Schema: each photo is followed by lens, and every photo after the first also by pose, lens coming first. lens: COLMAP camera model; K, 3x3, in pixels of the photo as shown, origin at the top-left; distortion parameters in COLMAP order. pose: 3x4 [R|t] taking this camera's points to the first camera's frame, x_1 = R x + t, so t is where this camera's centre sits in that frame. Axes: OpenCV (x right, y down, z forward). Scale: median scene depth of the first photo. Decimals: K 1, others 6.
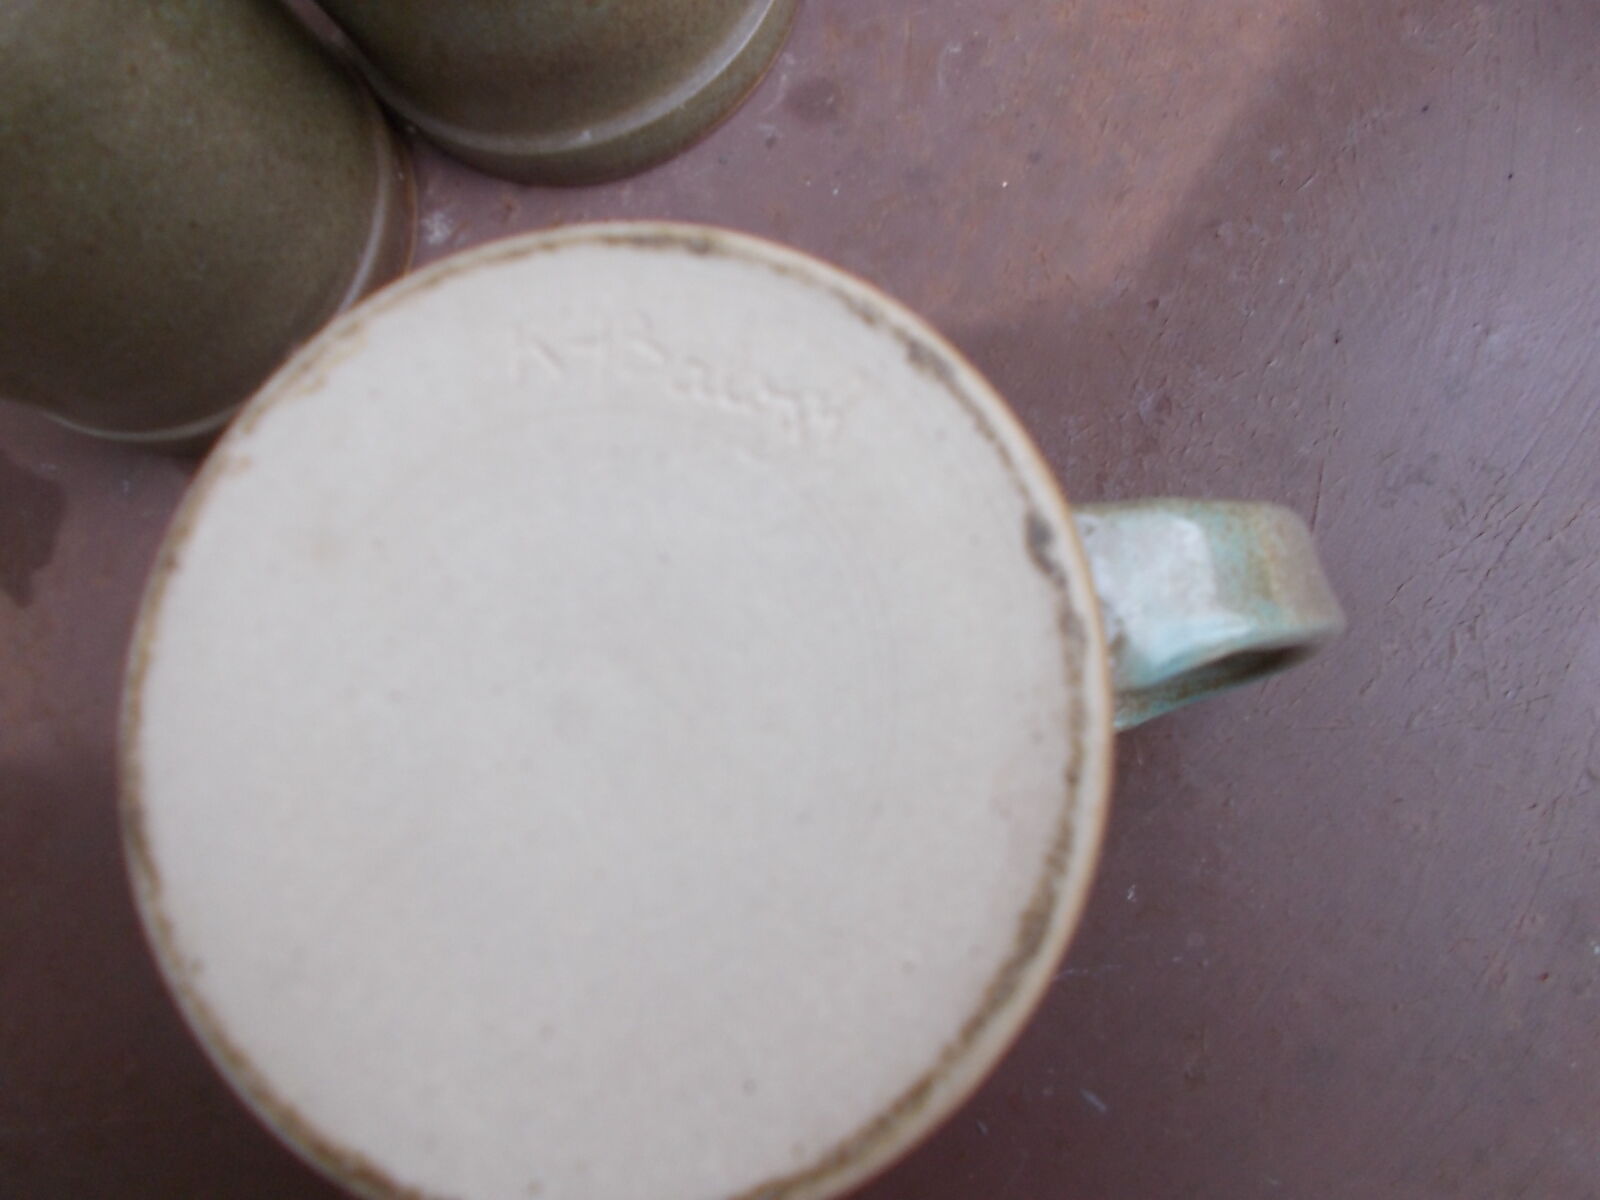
lens RADIAL K [[1187.7, 0, 803.1], [0, 1187.7, 600.4], [0, 0, 1]] dist [0.006993, -0.017391]
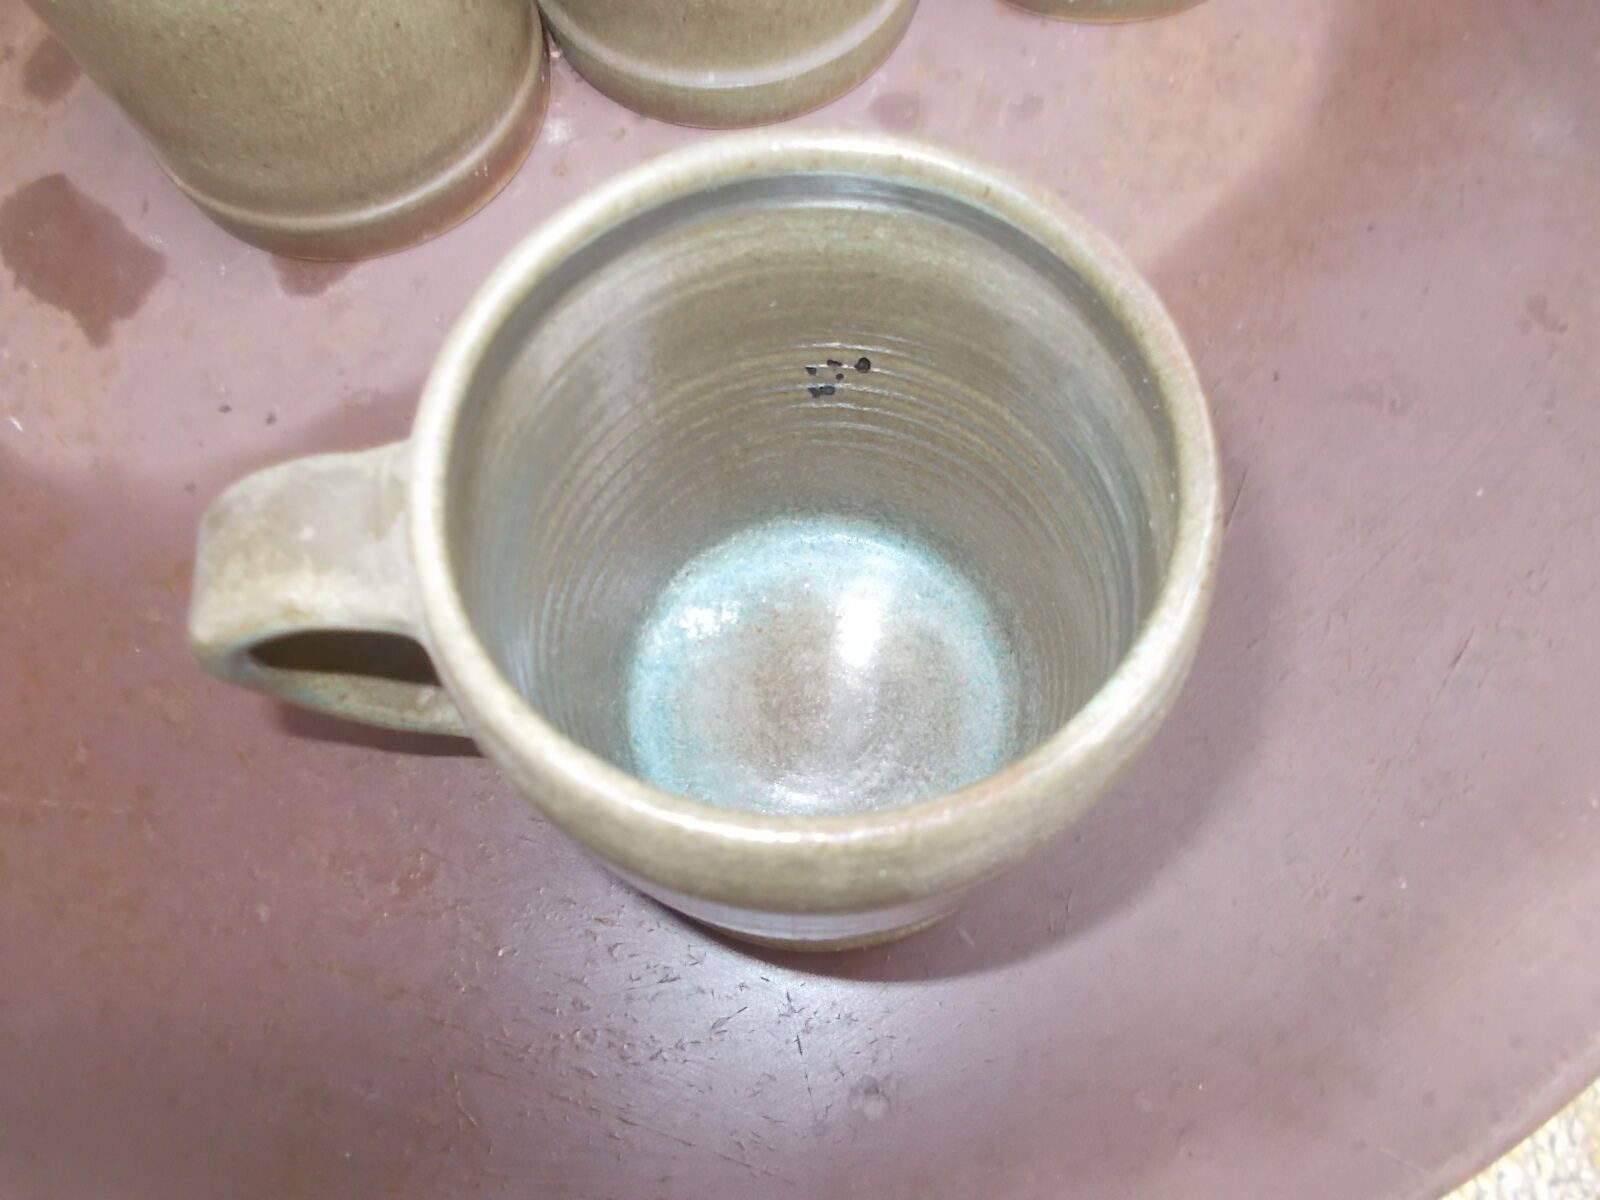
lens RADIAL K [[1187.7, 0, 800.7], [0, 1187.7, 604.5], [0, 0, 1]] dist [0.006993, -0.017391]
pose [[0.969912, 0.234882, 0.064032, -0.051517], [-0.223039, 0.962723, -0.153030, 0.315317], [-0.097589, 0.134144, 0.986145, -0.135758]]
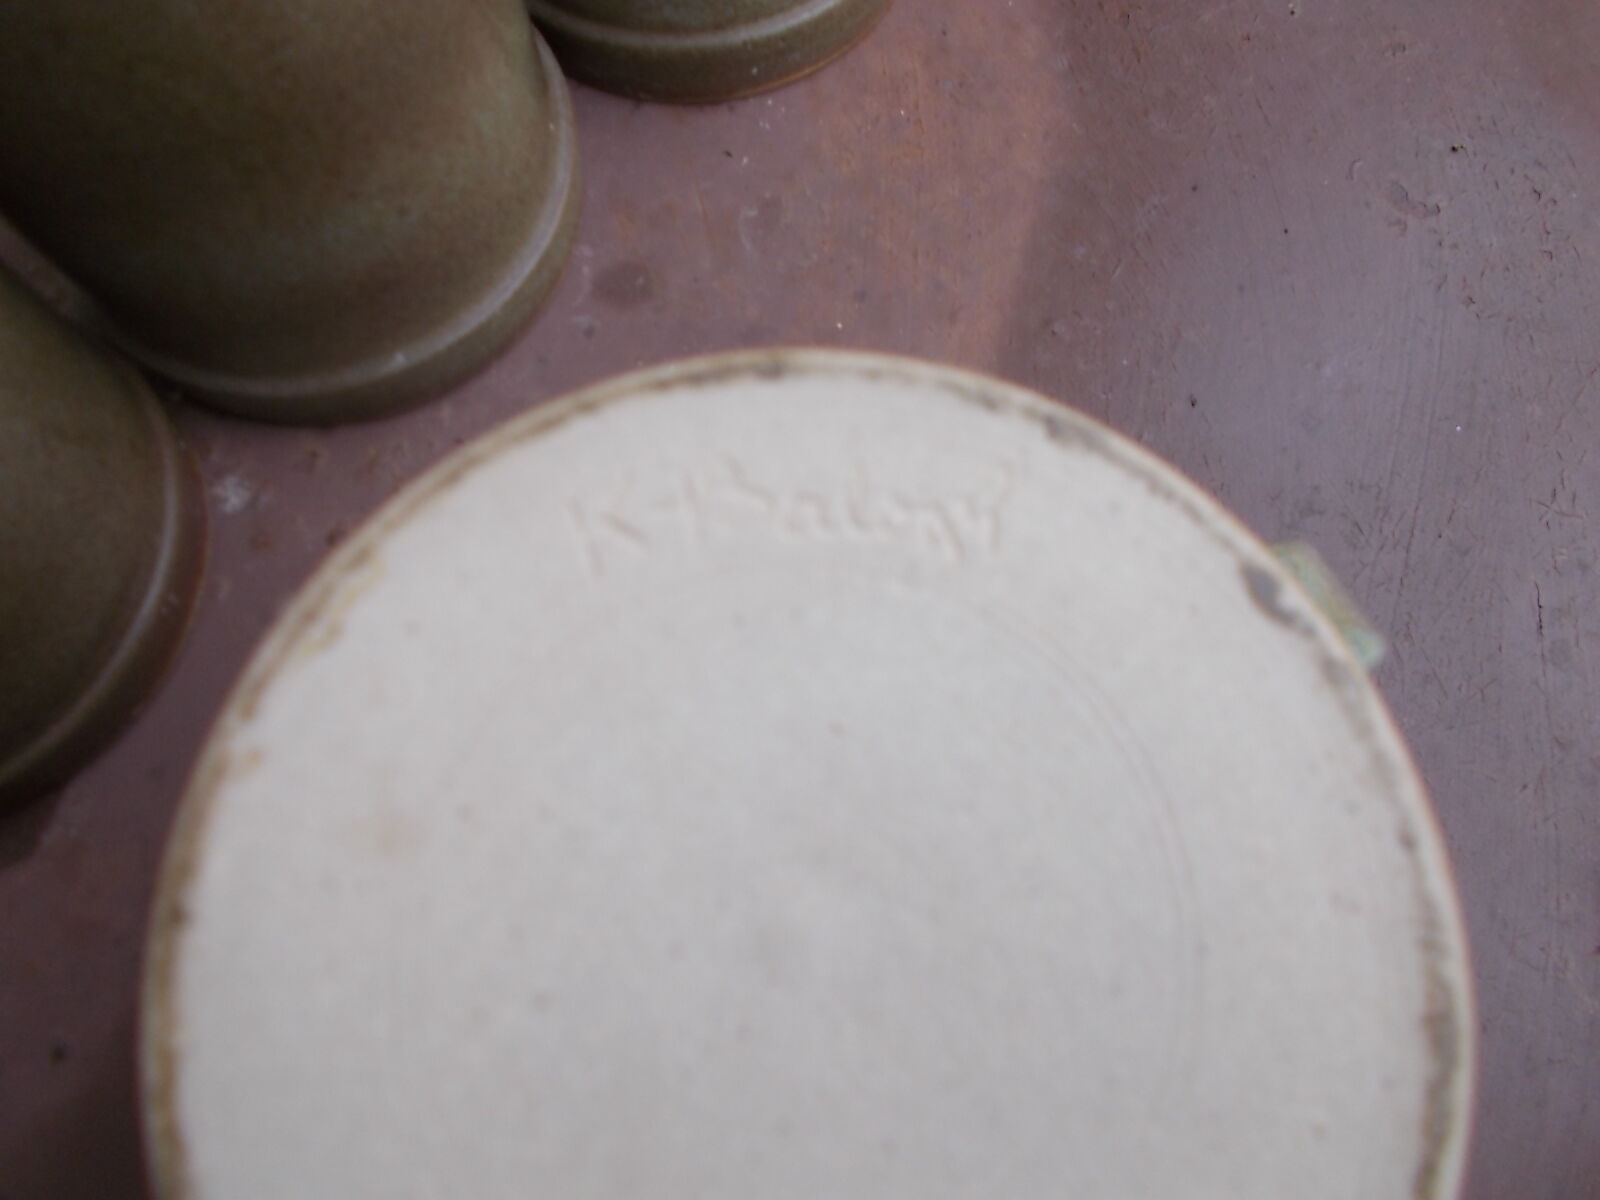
lens RADIAL K [[1187.7, 0, 806.1], [0, 1187.7, 597.9], [0, 0, 1]] dist [0.006993, -0.017391]
pose [[0.945037, -0.232175, 0.230218, -0.154453], [0.266938, 0.954465, -0.133191, -0.009577], [-0.188812, 0.187324, 0.963981, 0.100302]]
